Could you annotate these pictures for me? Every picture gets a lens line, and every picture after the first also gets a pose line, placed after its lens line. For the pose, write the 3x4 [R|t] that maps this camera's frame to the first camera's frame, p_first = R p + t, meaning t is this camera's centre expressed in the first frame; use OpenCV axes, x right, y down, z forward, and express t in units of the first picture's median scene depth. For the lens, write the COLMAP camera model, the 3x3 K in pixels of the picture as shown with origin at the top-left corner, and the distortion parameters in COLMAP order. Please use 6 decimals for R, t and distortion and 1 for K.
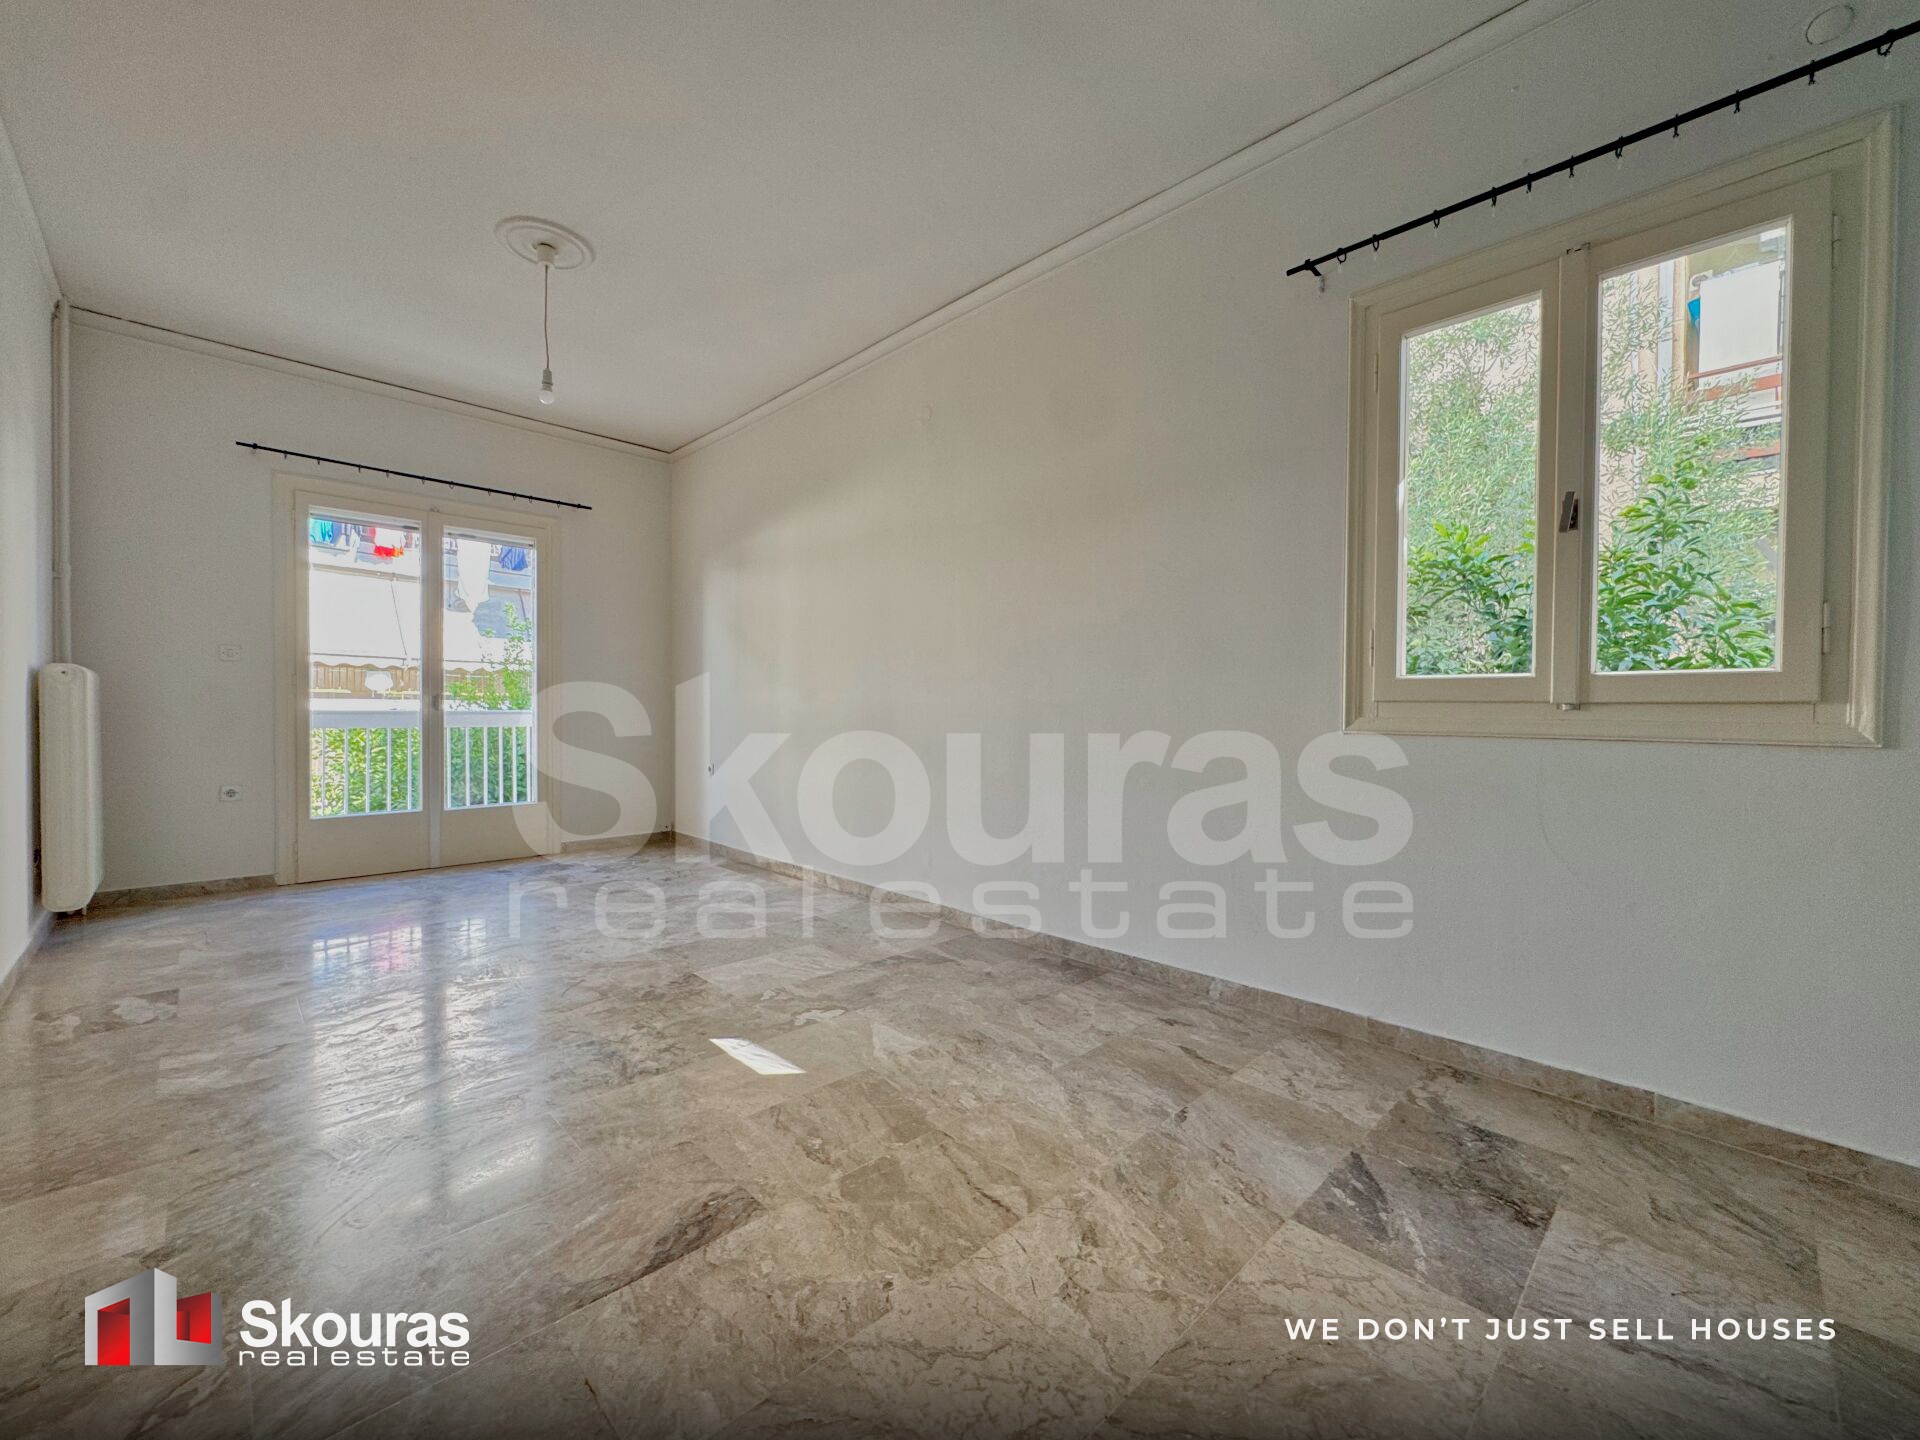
lens RADIAL K [[771.2, 0, 952.6], [0, 771.2, 723.9], [0, 0, 1]] dist [-0.002083, 0.000190]
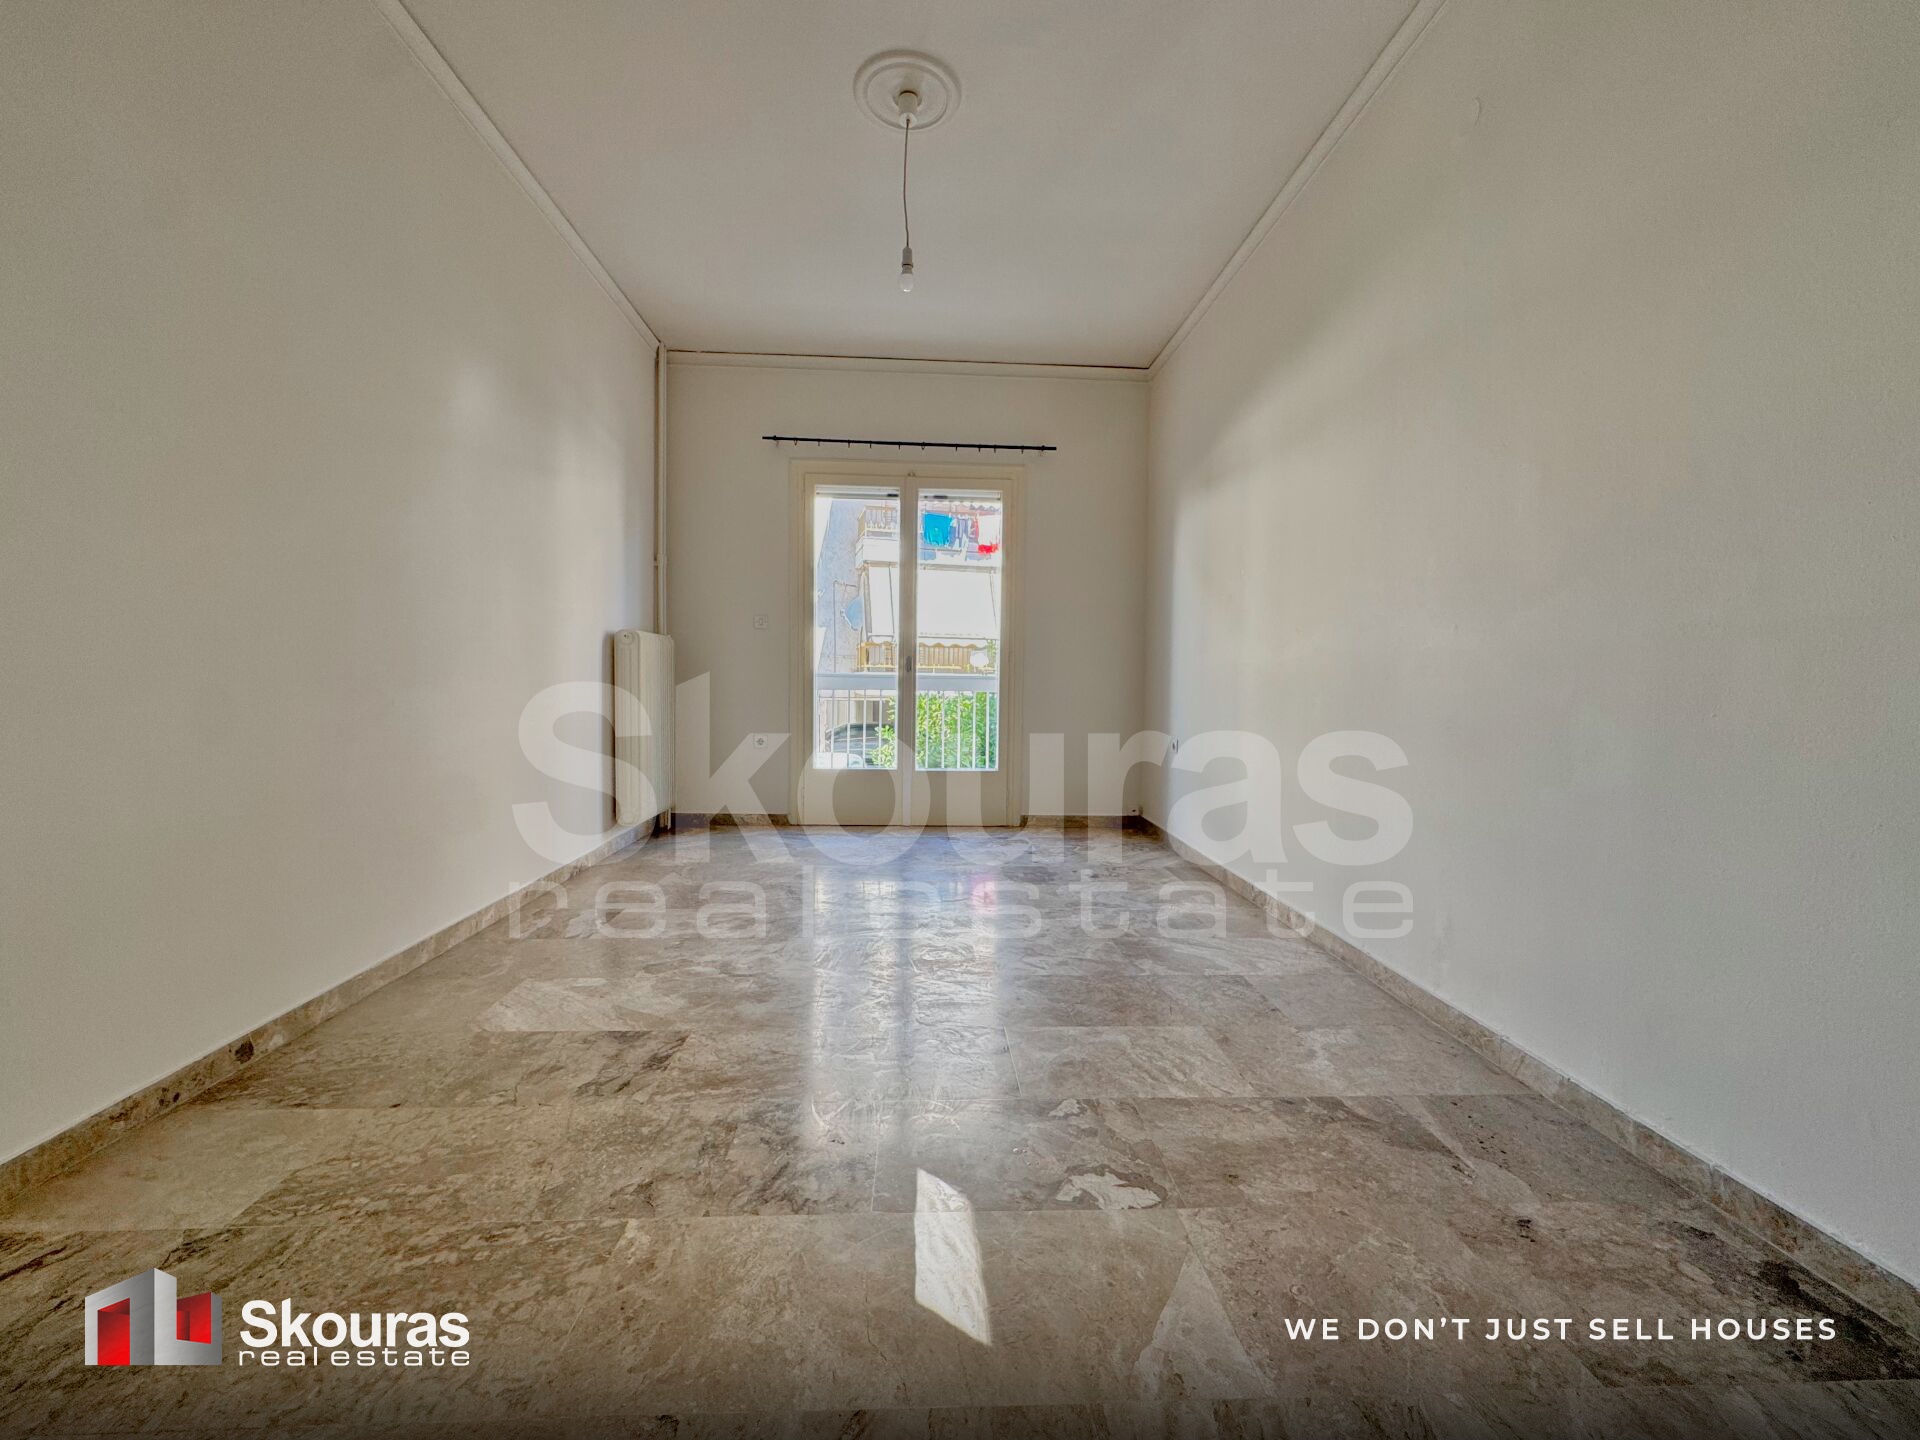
lens RADIAL K [[769.5, 0, 953.5], [0, 769.5, 720.1], [0, 0, 1]] dist [-0.002098, -0.000223]
pose [[0.750546, 0.036347, -0.659818, 0.082394], [-0.021660, 0.999303, 0.030410, 0.022388], [0.660463, -0.008532, 0.750810, 0.448850]]
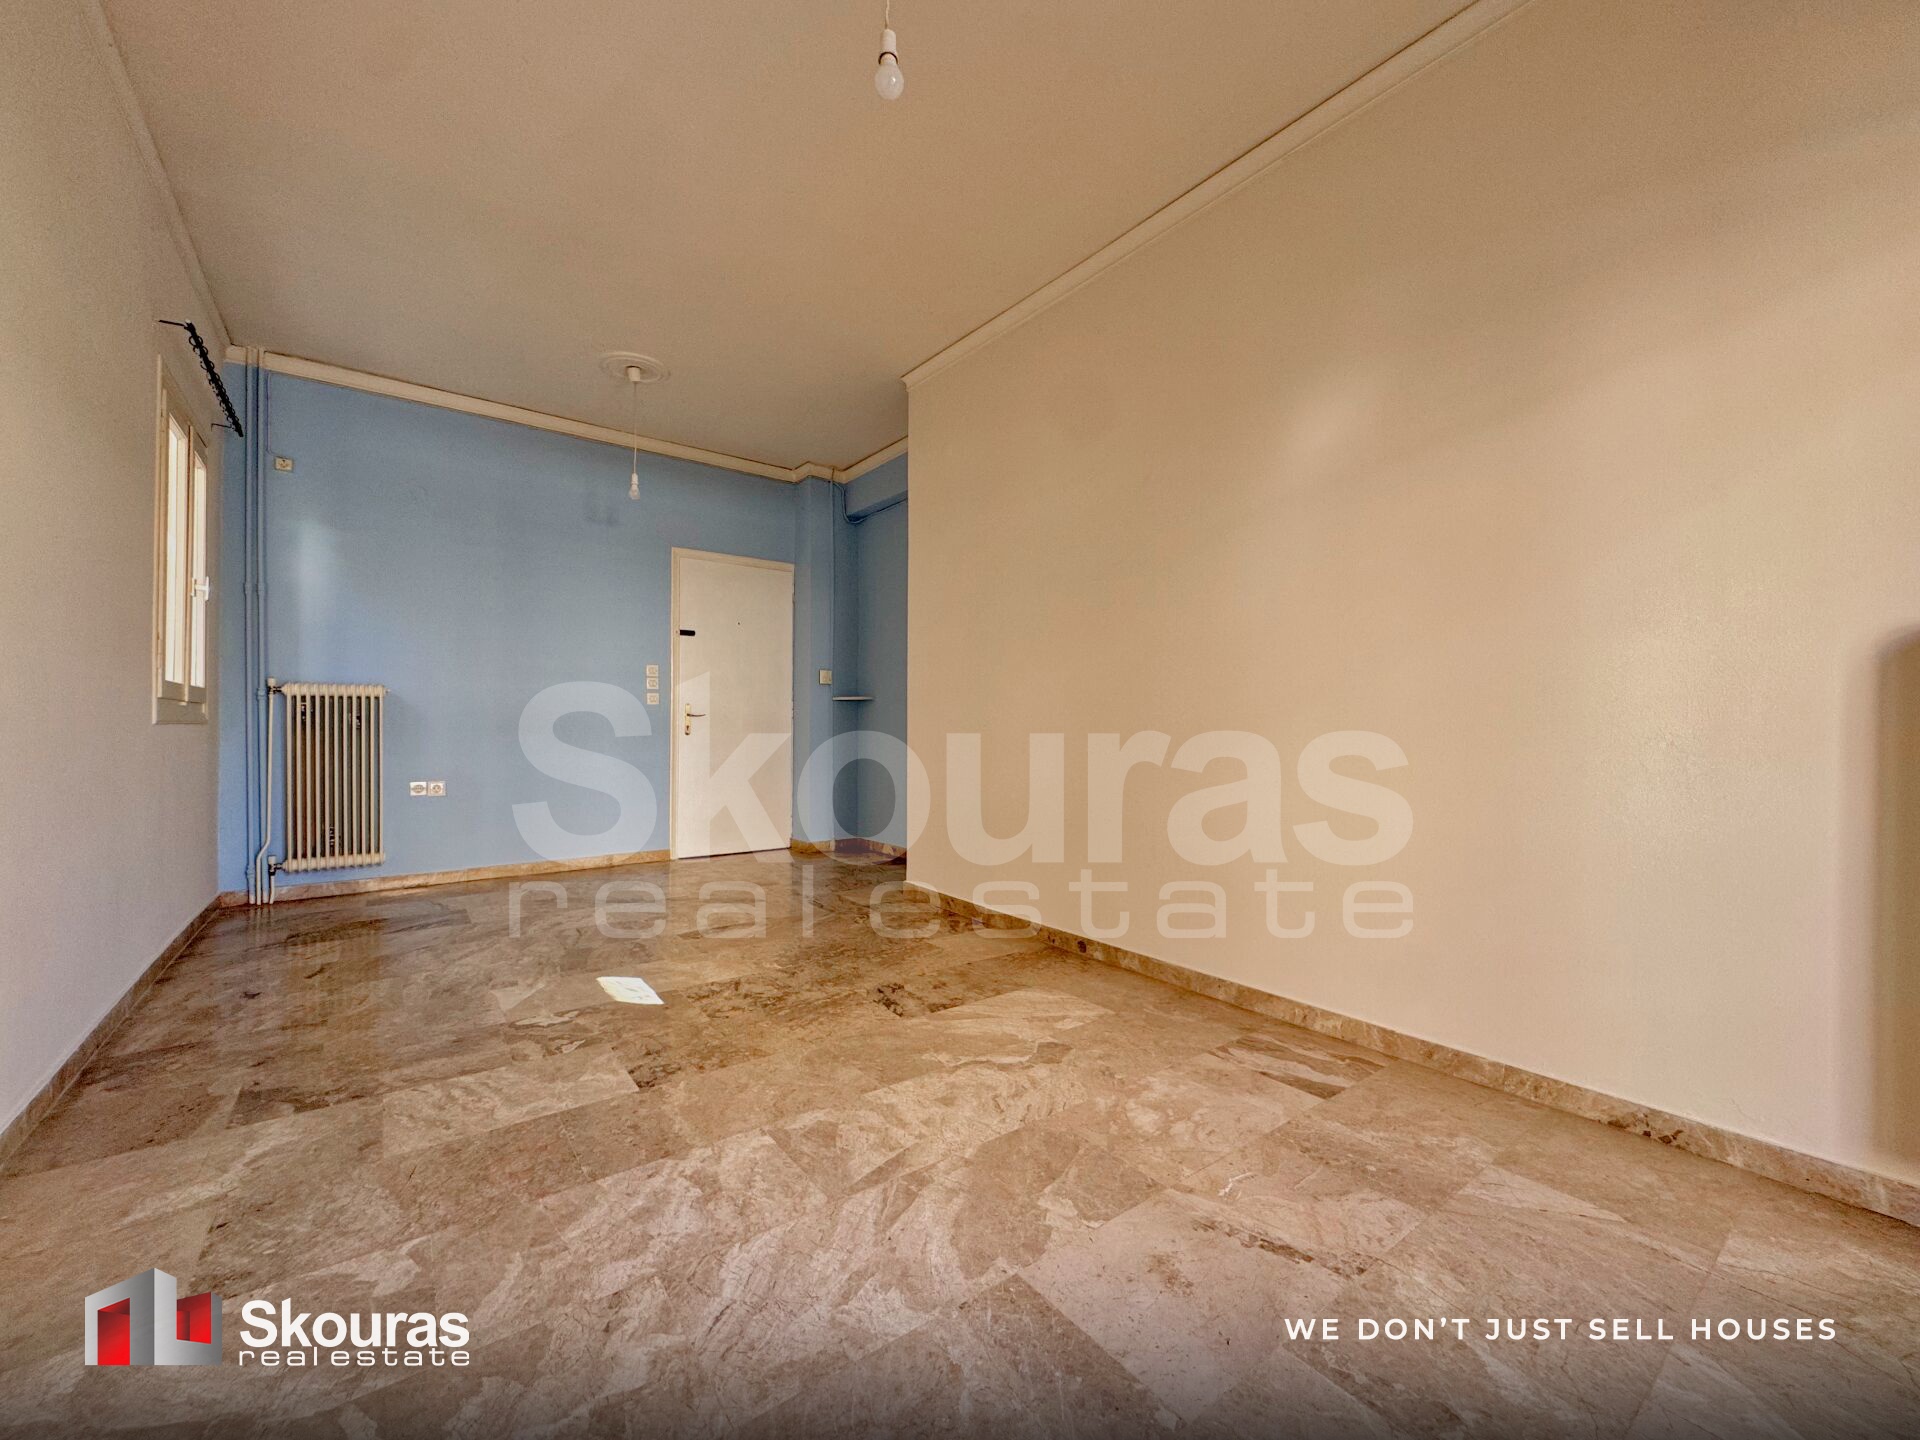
lens RADIAL K [[774.2, 0, 960.0], [0, 774.2, 720.0], [0, 0, 1]] dist [-0.001423, -0.000066]
pose [[-0.992021, -0.010085, 0.125671, -0.711117], [-0.008451, 0.999873, 0.013531, -0.018083], [-0.125791, 0.012361, -0.991980, 1.661458]]
